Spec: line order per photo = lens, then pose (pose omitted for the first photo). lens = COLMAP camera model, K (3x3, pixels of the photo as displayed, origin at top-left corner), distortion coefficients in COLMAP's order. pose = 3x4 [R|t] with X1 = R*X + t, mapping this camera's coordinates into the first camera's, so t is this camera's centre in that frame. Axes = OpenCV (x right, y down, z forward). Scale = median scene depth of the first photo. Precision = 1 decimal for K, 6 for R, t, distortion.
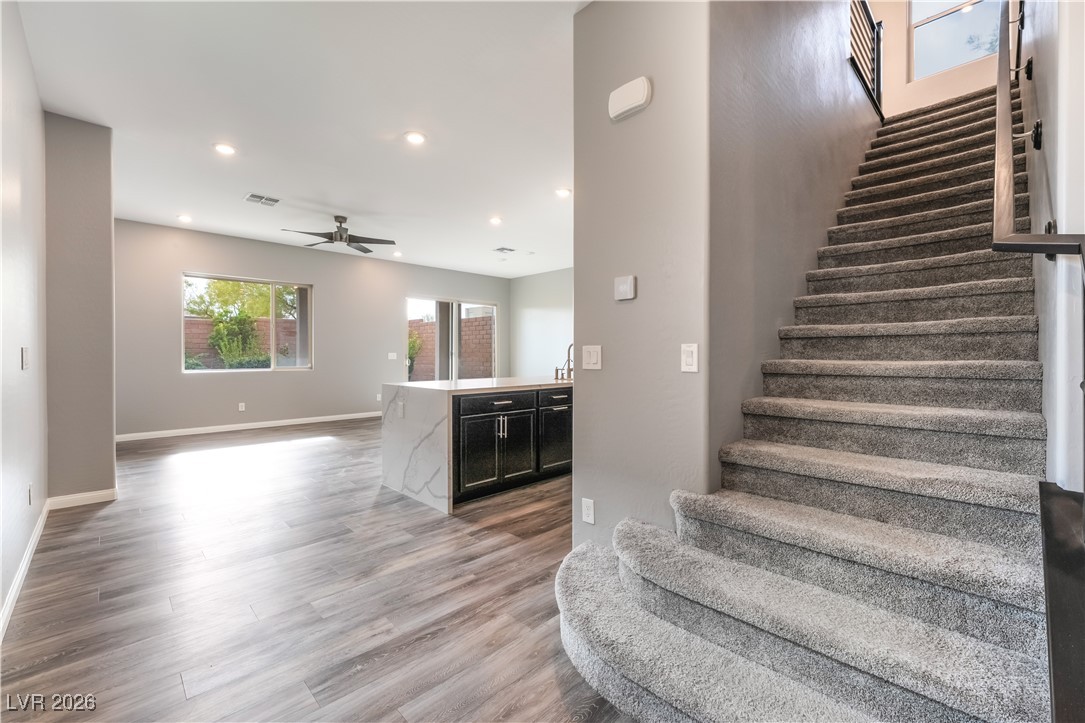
lens RADIAL K [[445.8, 0, 547.2], [0, 445.8, 357.2], [0, 0, 1]] dist [-0.001584, -0.001130]
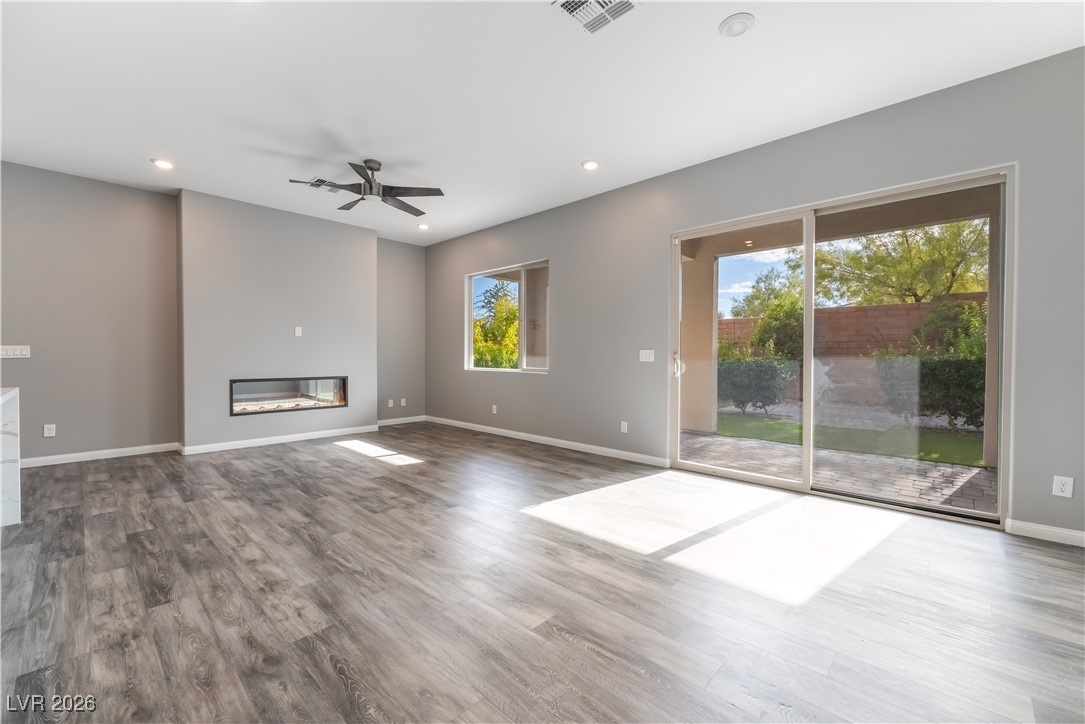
lens RADIAL K [[445.8, 0, 550.5], [0, 445.8, 365.5], [0, 0, 1]] dist [-0.001584, -0.001130]
pose [[0.020183, 0.025954, -0.999459, 0.236206], [-0.009839, 0.999620, 0.025760, -0.002981], [0.999748, 0.009313, 0.020430, 1.182772]]
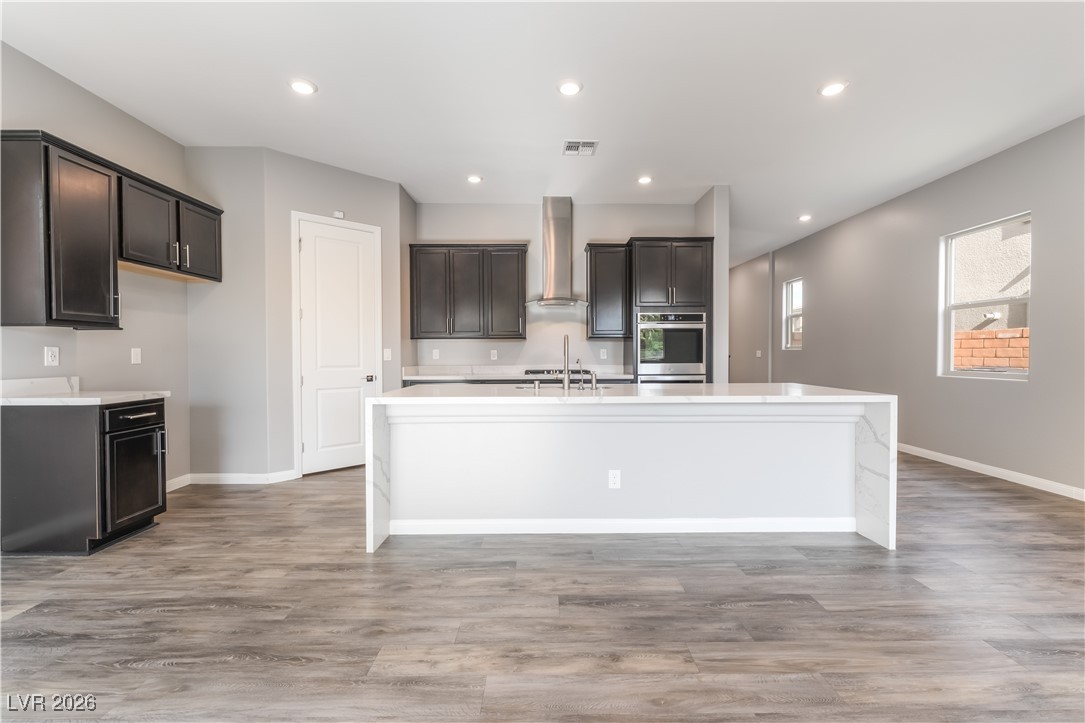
lens RADIAL K [[445.8, 0, 542.6], [0, 445.8, 365.6], [0, 0, 1]] dist [-0.001584, -0.001130]
pose [[-0.700993, -0.014049, 0.713029, -0.298704], [0.008790, 0.999560, 0.028336, -0.004141], [-0.713114, 0.026130, -0.700561, 1.147758]]
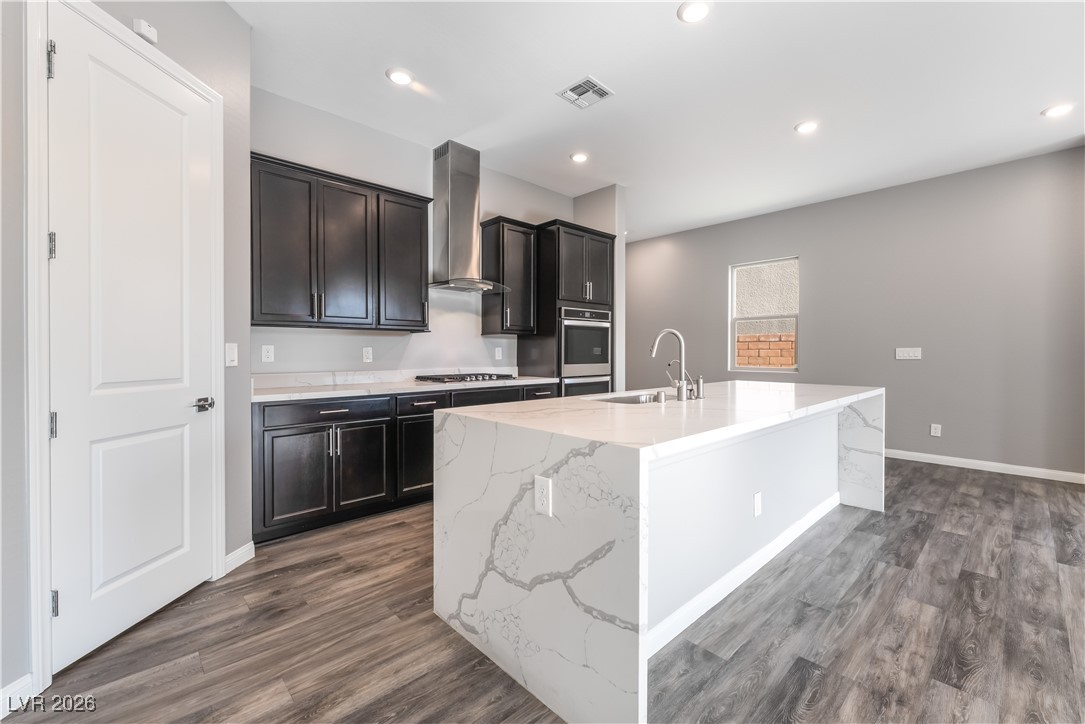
lens RADIAL K [[445.8, 0, 532.7], [0, 445.8, 360.1], [0, 0, 1]] dist [-0.001584, -0.001130]
pose [[-0.997911, -0.000183, 0.064605, 0.135095], [0.001639, 0.999602, 0.028152, -0.010008], [-0.064585, 0.028199, -0.997514, 1.170546]]
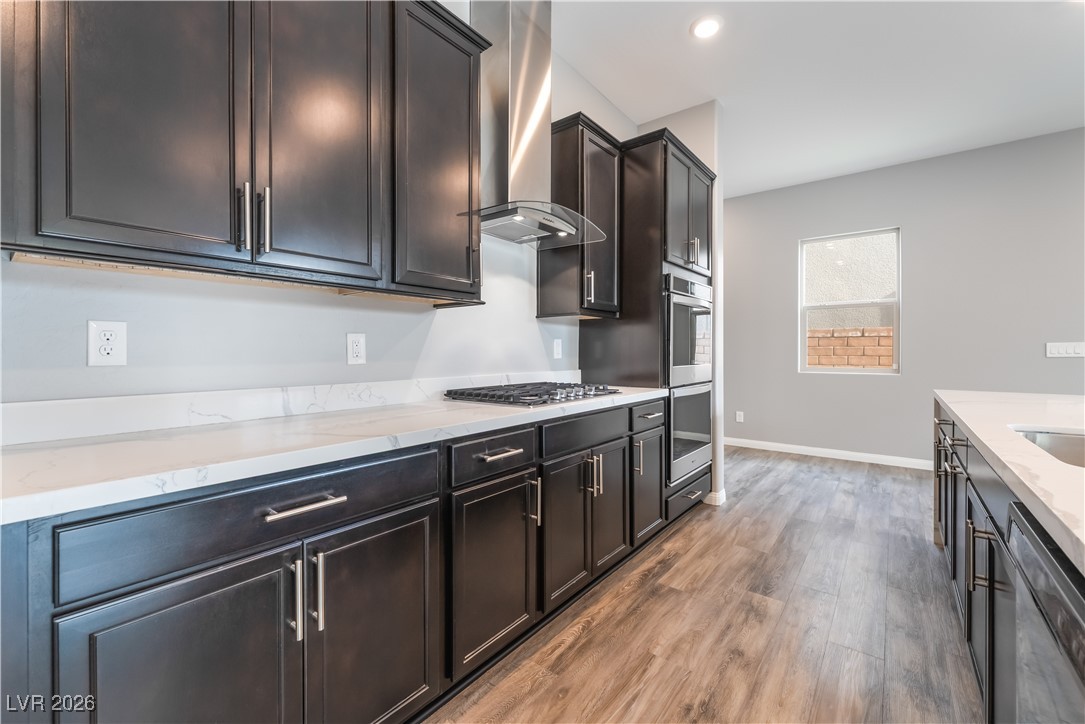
lens RADIAL K [[445.8, 0, 538.0], [0, 445.8, 355.8], [0, 0, 1]] dist [-0.001584, -0.001130]
pose [[-0.994424, 0.000416, -0.105451, 0.302928], [-0.001688, 0.999801, 0.019866, -0.002443], [0.105439, 0.019933, -0.994226, 0.894923]]
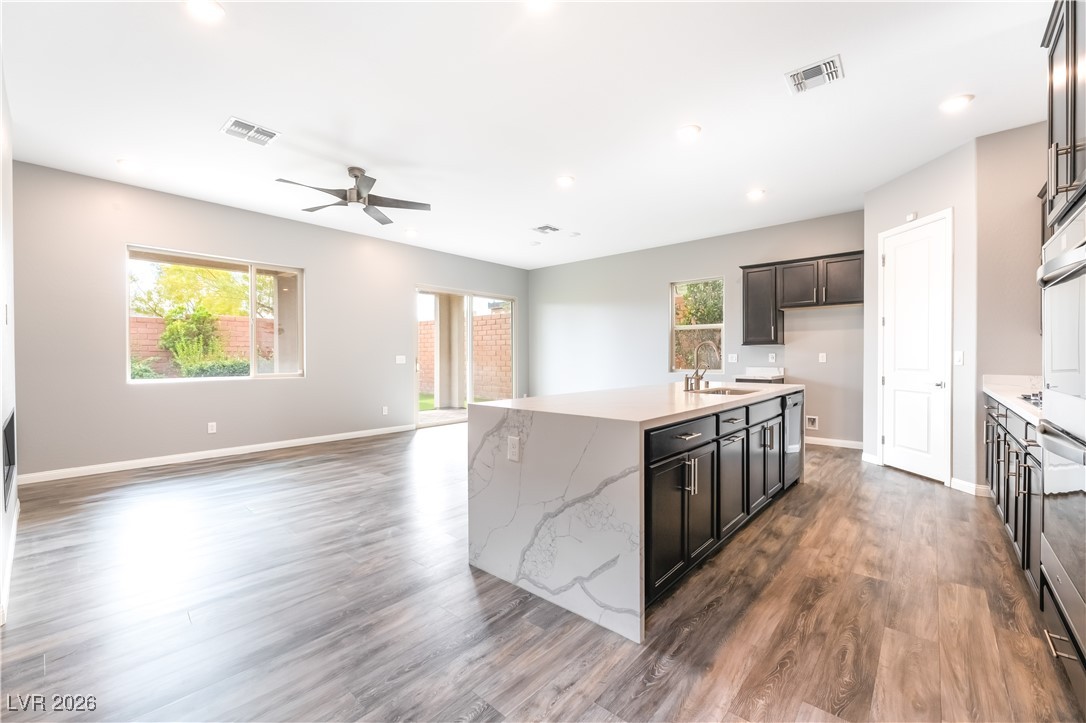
lens RADIAL K [[446.2, 0, 546.3], [0, 446.2, 361.0], [0, 0, 1]] dist [-0.001584, -0.001130]
pose [[0.997566, -0.003096, 0.069656, -0.195230], [0.003008, 0.999995, 0.001362, -0.000551], [-0.069660, -0.001149, 0.997570, 0.236094]]
